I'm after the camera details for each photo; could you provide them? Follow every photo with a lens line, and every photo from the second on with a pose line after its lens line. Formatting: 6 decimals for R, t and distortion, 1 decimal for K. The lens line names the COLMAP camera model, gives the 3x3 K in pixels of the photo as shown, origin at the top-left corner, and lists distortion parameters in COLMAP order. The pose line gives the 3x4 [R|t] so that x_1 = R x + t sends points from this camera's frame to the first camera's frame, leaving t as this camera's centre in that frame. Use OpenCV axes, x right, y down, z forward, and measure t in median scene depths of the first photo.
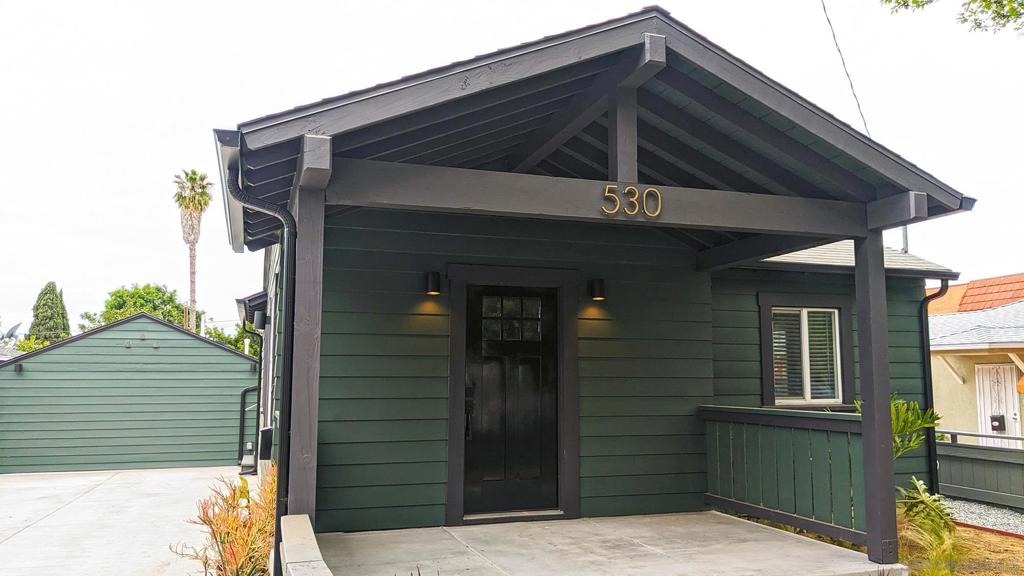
lens RADIAL K [[849.3, 0, 517.1], [0, 849.3, 275.1], [0, 0, 1]] dist [0.000729, -0.004177]
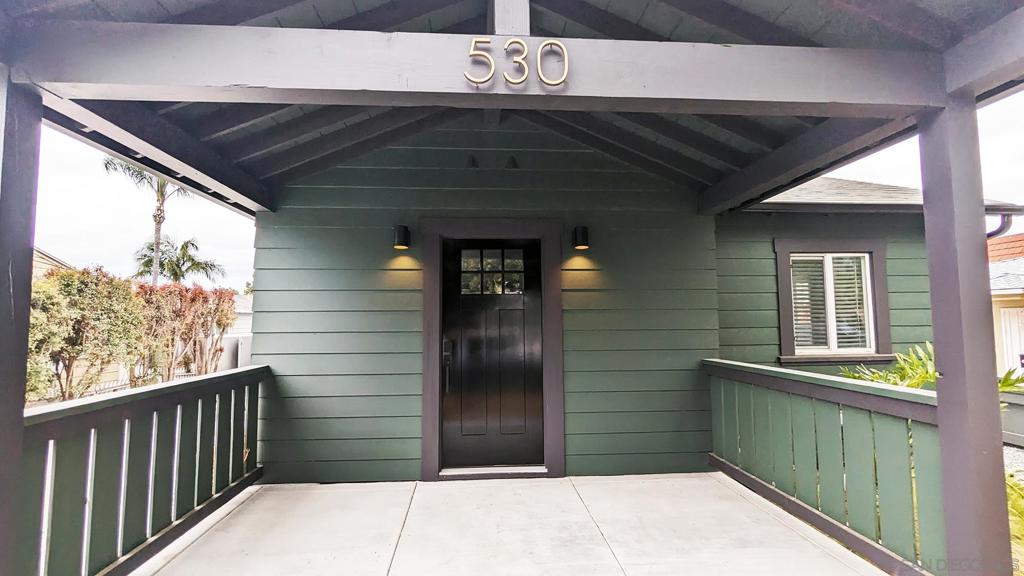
lens RADIAL K [[482.0, 0, 512.0], [0, 482.0, 288.0], [0, 0, 1]] dist [-0.000806, 0.000164]
pose [[0.967746, -0.027115, -0.250465, 0.145727], [0.040486, 0.998008, 0.048384, 0.041640], [0.248655, -0.056964, 0.966916, 0.436694]]
